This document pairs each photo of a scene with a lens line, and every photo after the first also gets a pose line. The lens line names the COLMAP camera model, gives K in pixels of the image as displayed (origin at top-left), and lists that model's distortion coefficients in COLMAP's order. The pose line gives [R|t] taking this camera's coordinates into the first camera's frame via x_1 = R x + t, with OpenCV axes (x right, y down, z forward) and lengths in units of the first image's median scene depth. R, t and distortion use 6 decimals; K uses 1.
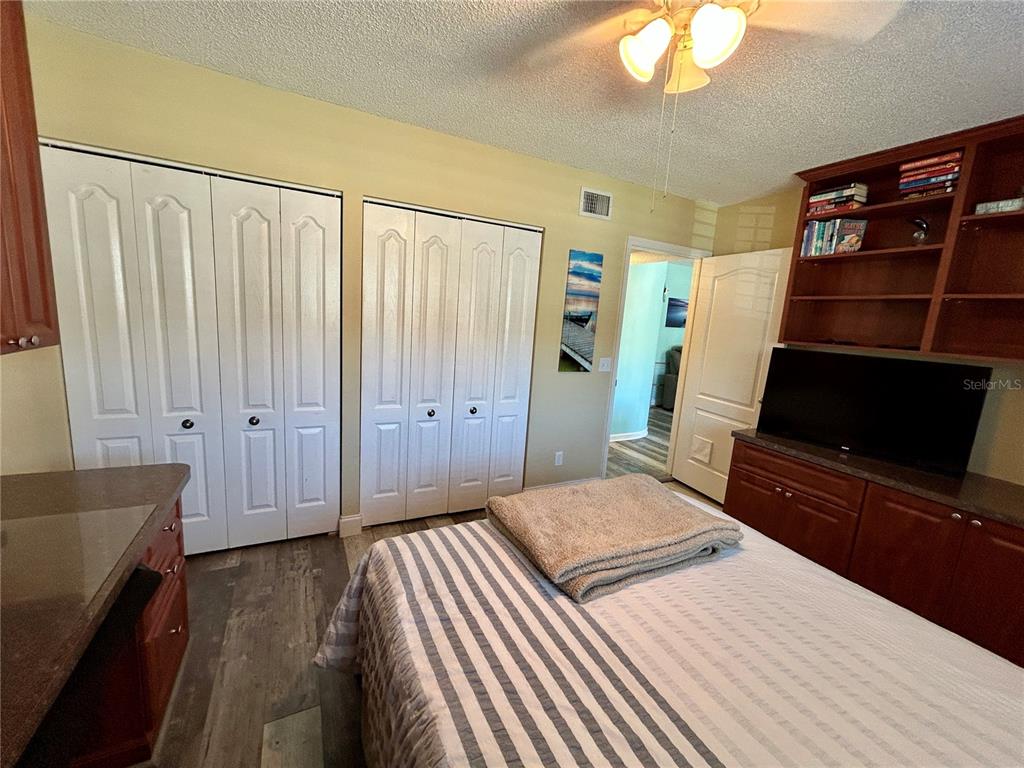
lens RADIAL K [[411.3, 0, 511.1], [0, 411.3, 384.1], [0, 0, 1]] dist [0.001187, -0.000120]
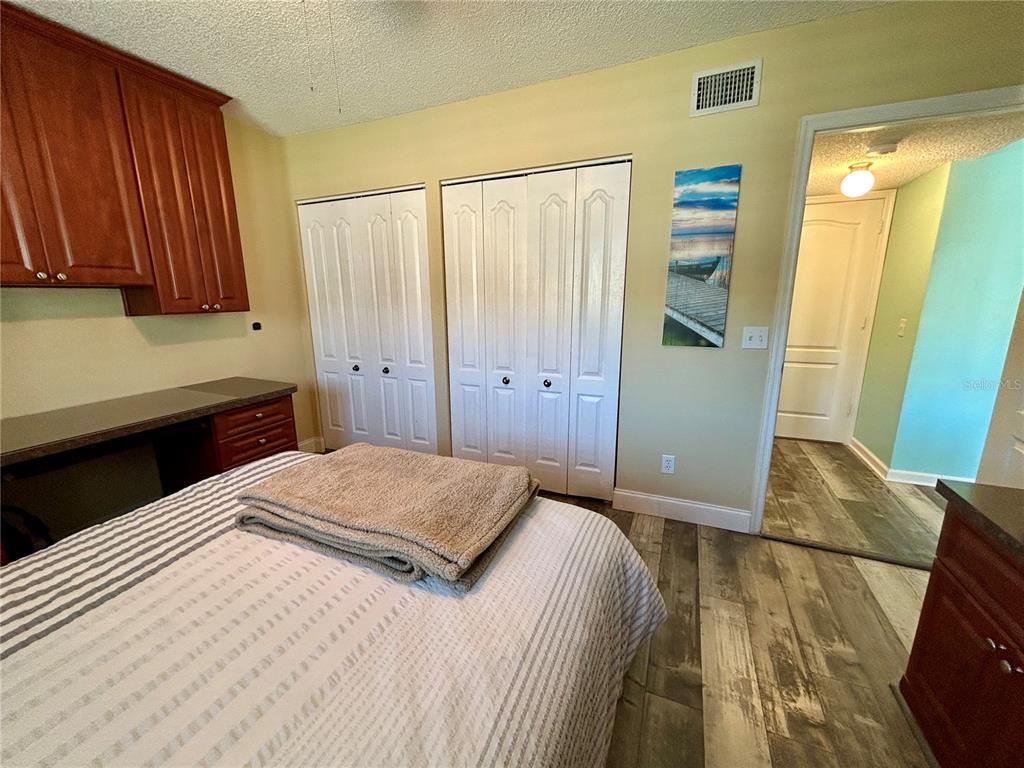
lens RADIAL K [[411.3, 0, 507.5], [0, 411.3, 383.9], [0, 0, 1]] dist [0.001187, -0.000120]
pose [[0.637483, 0.091394, -0.765024, 0.548126], [-0.076836, 0.995531, 0.054906, 0.021523], [0.766623, 0.023780, 0.641656, 0.336205]]
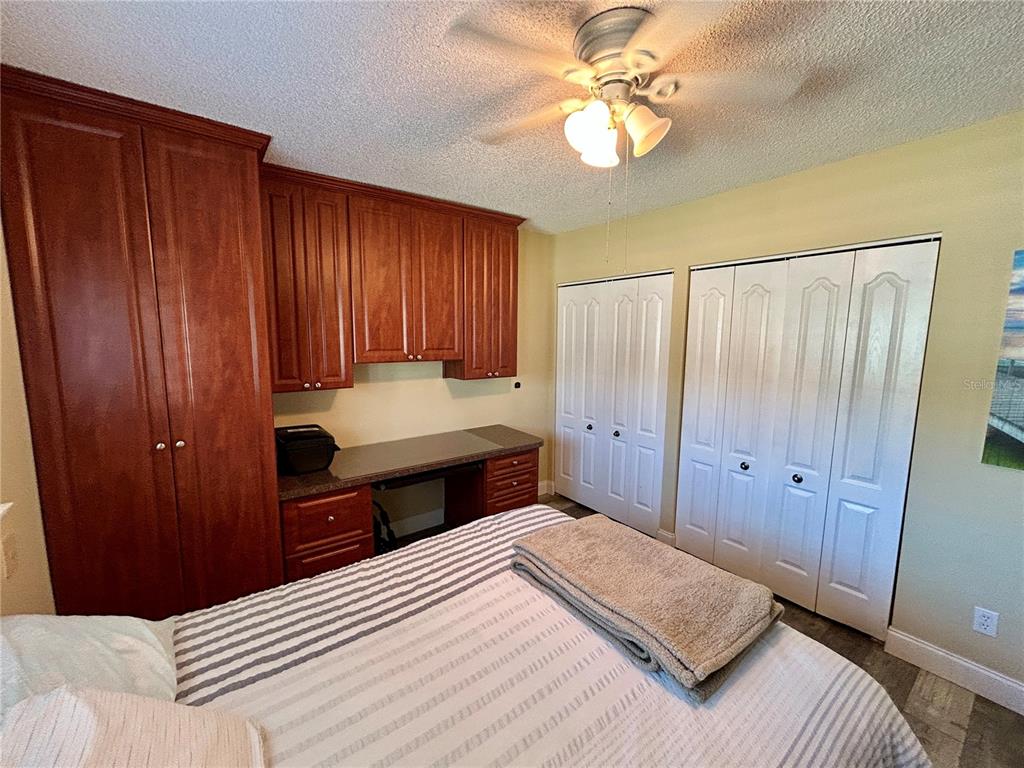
lens RADIAL K [[411.3, 0, 509.5], [0, 411.3, 382.9], [0, 0, 1]] dist [0.001187, -0.000120]
pose [[0.174166, 0.051968, -0.983344, 0.602143], [-0.161260, 0.986630, 0.023580, -0.051006], [0.971422, 0.154467, 0.180218, 0.255200]]
